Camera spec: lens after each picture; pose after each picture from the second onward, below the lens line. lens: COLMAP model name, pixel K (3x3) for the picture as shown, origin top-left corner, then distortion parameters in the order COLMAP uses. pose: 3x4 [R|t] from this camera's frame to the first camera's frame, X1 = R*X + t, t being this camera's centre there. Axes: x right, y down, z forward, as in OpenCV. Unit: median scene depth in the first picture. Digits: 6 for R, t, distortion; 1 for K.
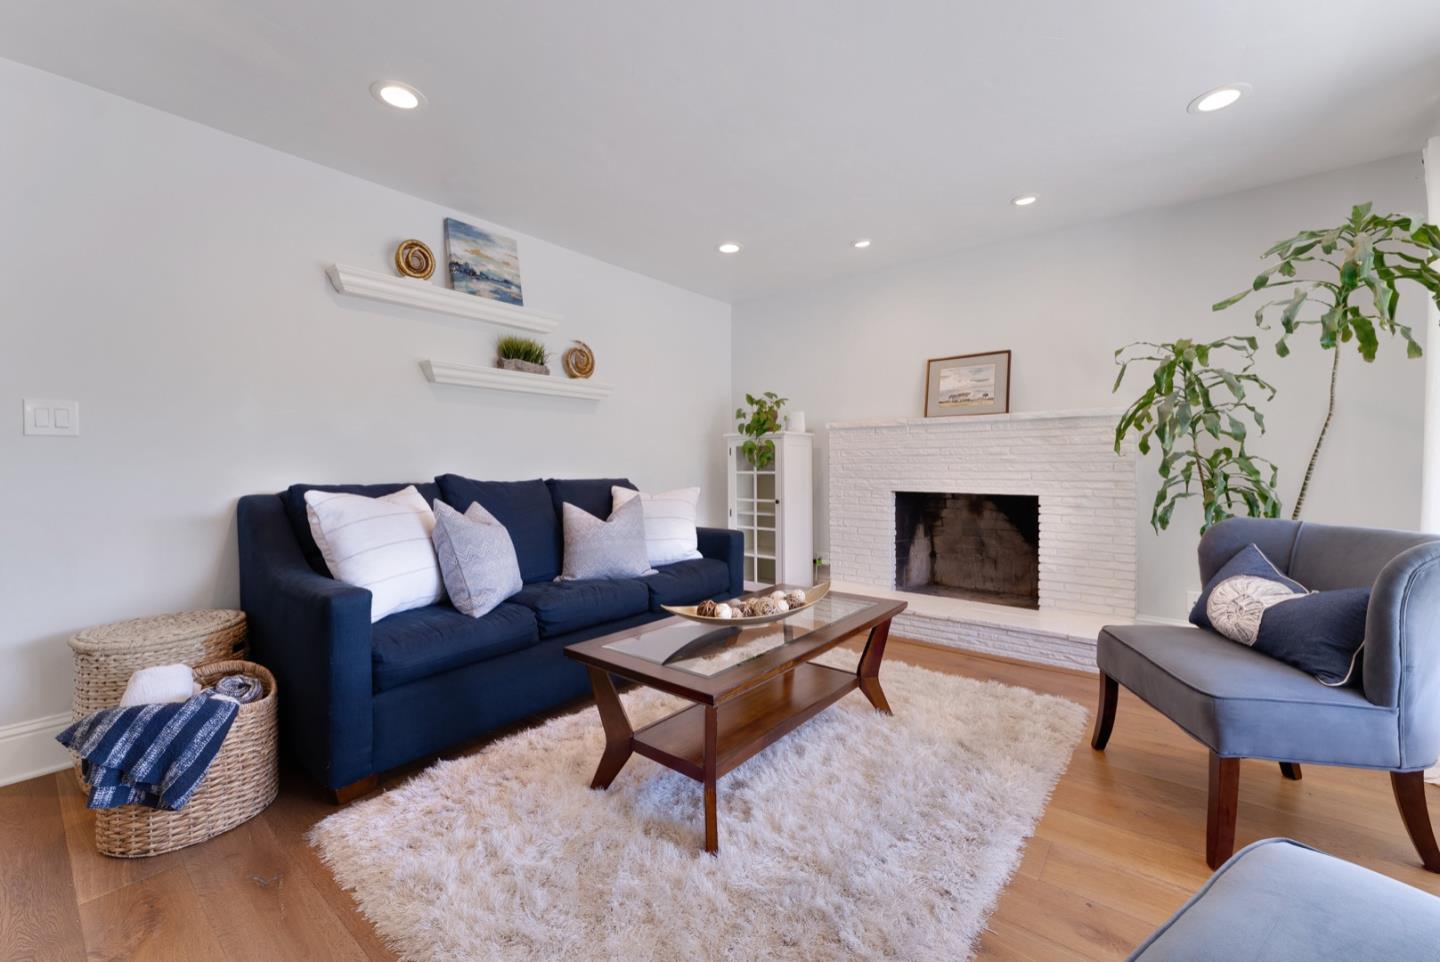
lens RADIAL K [[589.9, 0, 720.4], [0, 589.9, 480.8], [0, 0, 1]] dist [0.004754, 0.000311]
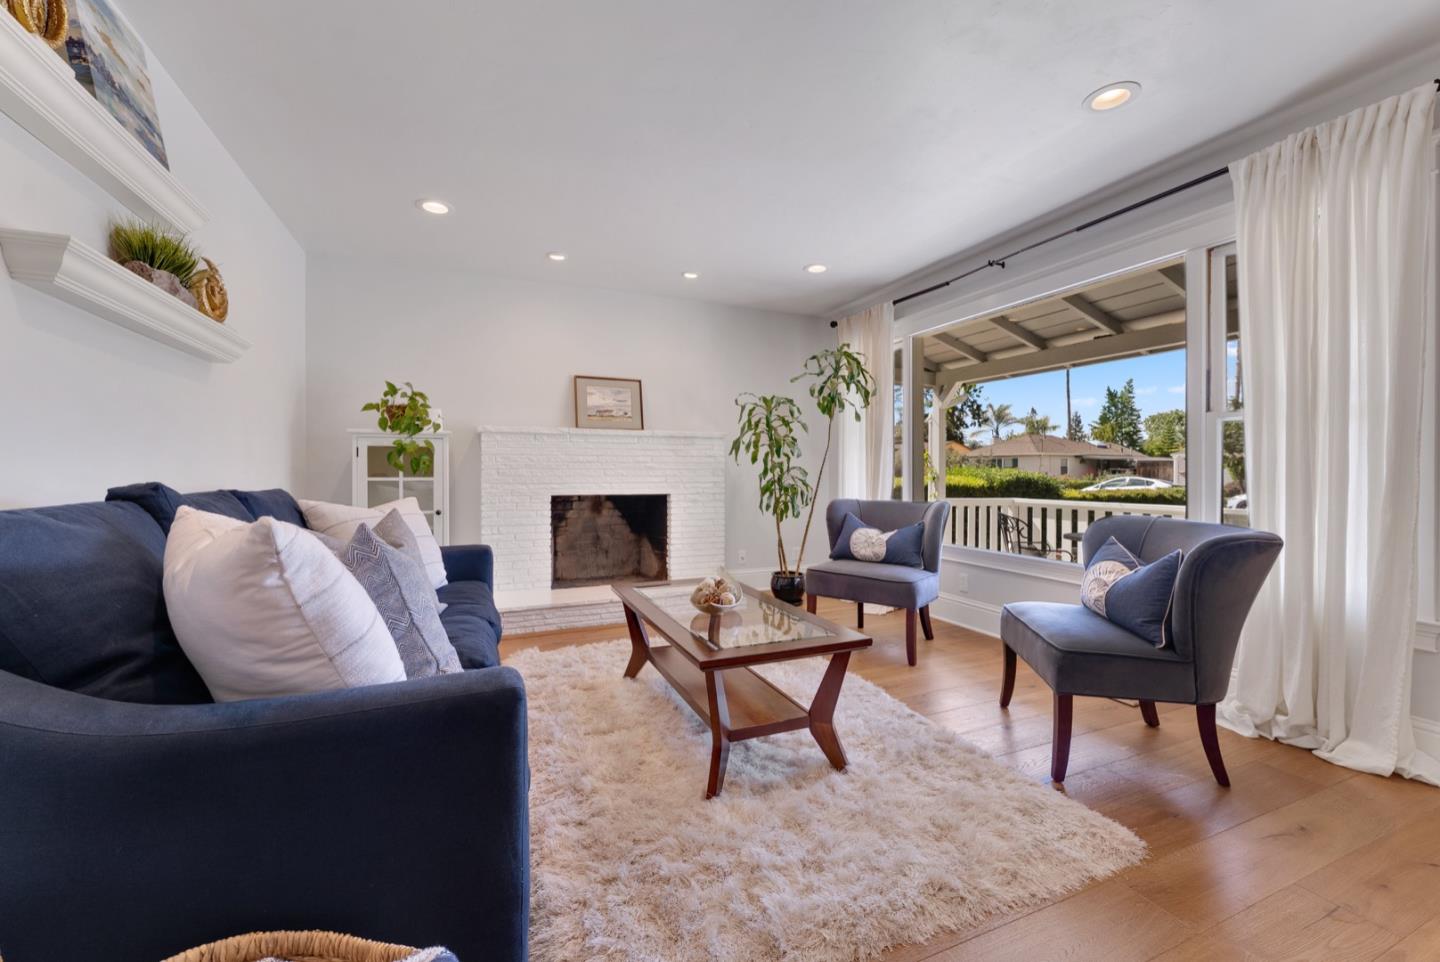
lens RADIAL K [[589.9, 0, 727.6], [0, 589.9, 476.7], [0, 0, 1]] dist [0.004754, 0.000311]
pose [[0.448815, -0.003685, 0.893617, -0.520567], [0.020700, 0.999766, -0.006274, -0.002693], [-0.893385, 0.021313, 0.448786, 0.254454]]
